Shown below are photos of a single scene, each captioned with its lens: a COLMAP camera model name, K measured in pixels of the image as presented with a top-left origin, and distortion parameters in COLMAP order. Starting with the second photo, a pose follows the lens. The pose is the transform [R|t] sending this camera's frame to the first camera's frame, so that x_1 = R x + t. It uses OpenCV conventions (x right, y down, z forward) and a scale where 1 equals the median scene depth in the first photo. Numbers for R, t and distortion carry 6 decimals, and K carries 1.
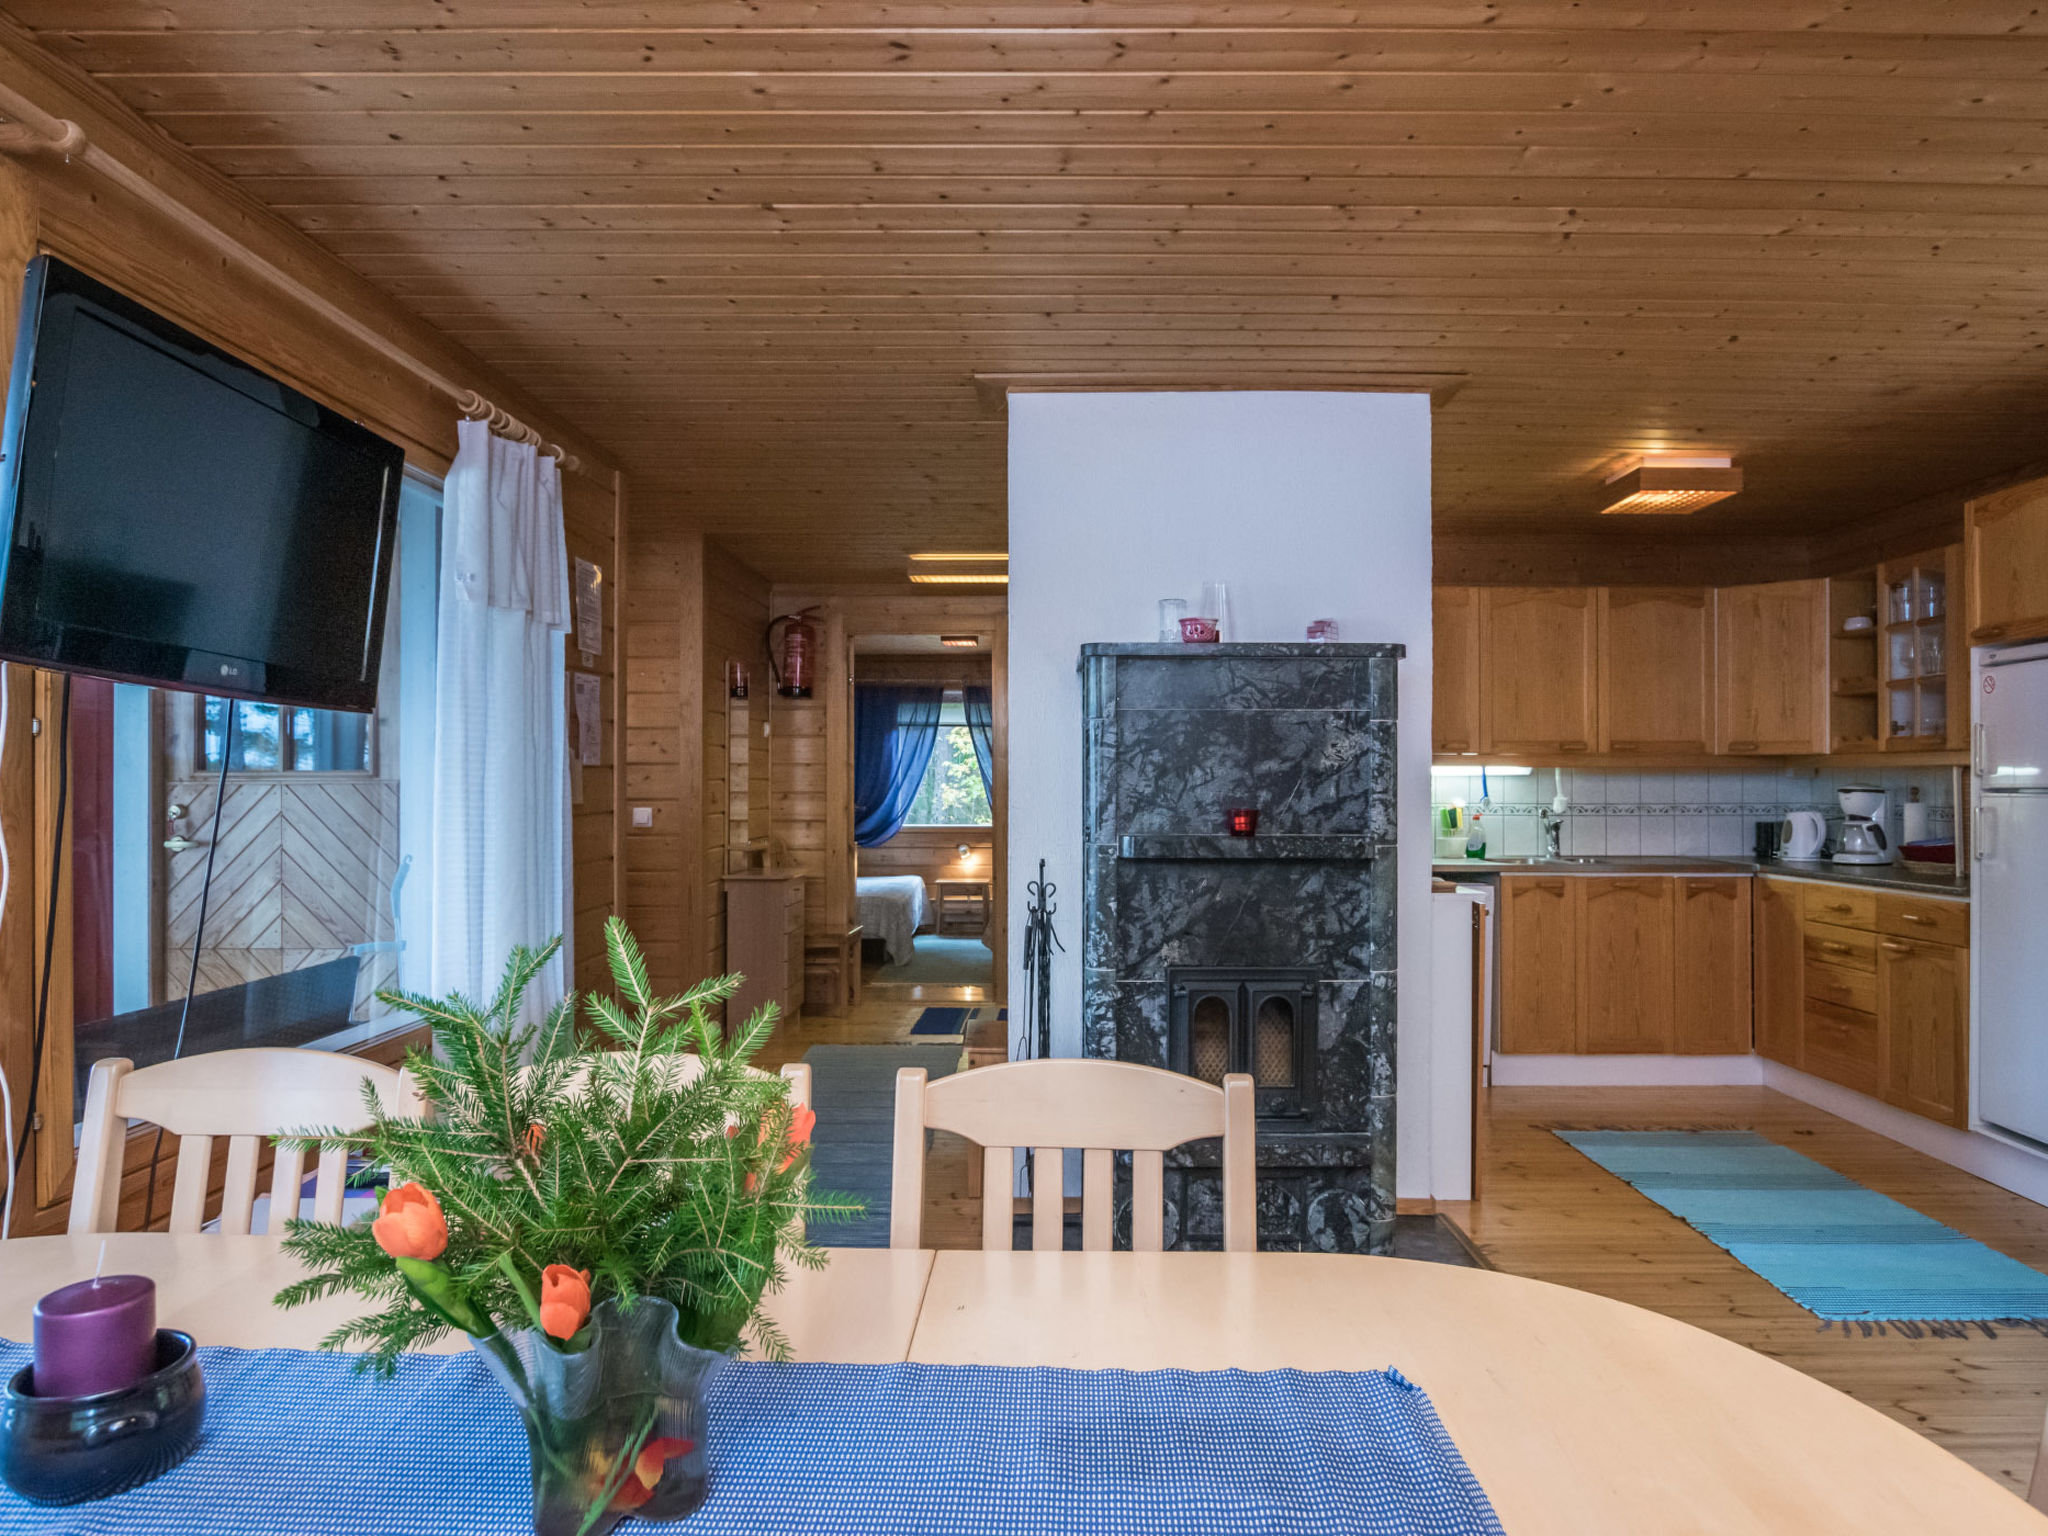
lens RADIAL K [[1204.1, 0, 1032.1], [0, 1204.1, 762.0], [0, 0, 1]] dist [-0.008694, -0.001237]
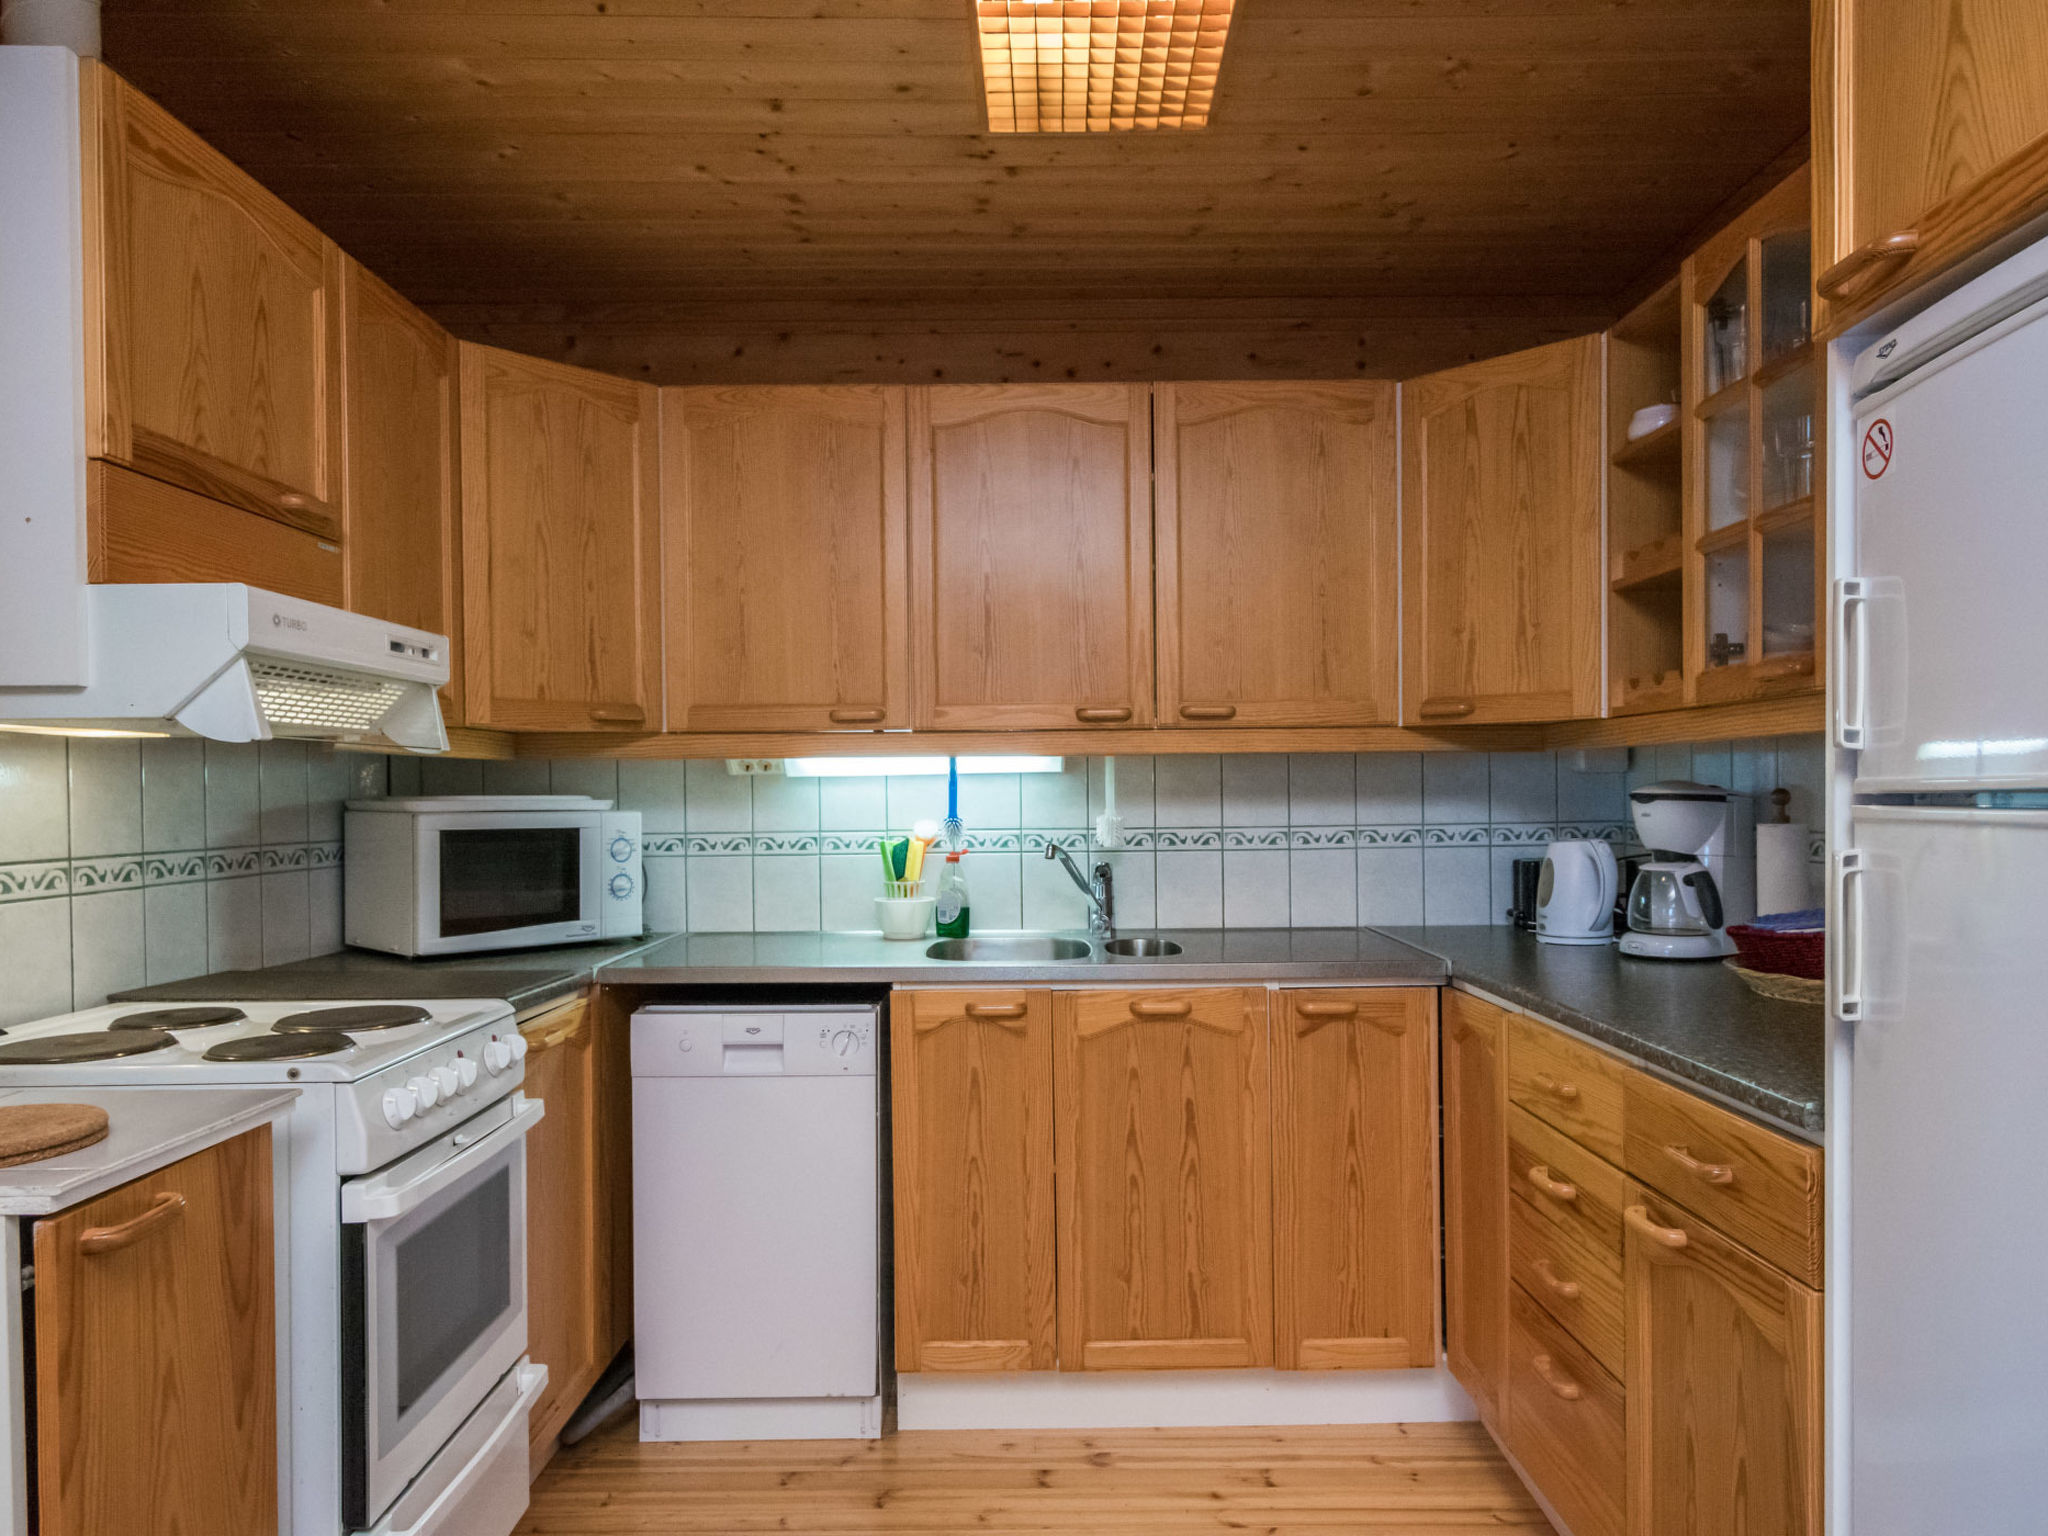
lens RADIAL K [[1289.2, 0, 1018.1], [0, 1289.2, 787.4], [0, 0, 1]] dist [-0.010382, 0.000471]
pose [[0.999918, -0.012828, 0.000165, 0.421628], [0.012823, 0.999781, 0.016522, 0.008402], [-0.000377, -0.016518, 0.999863, 0.487639]]
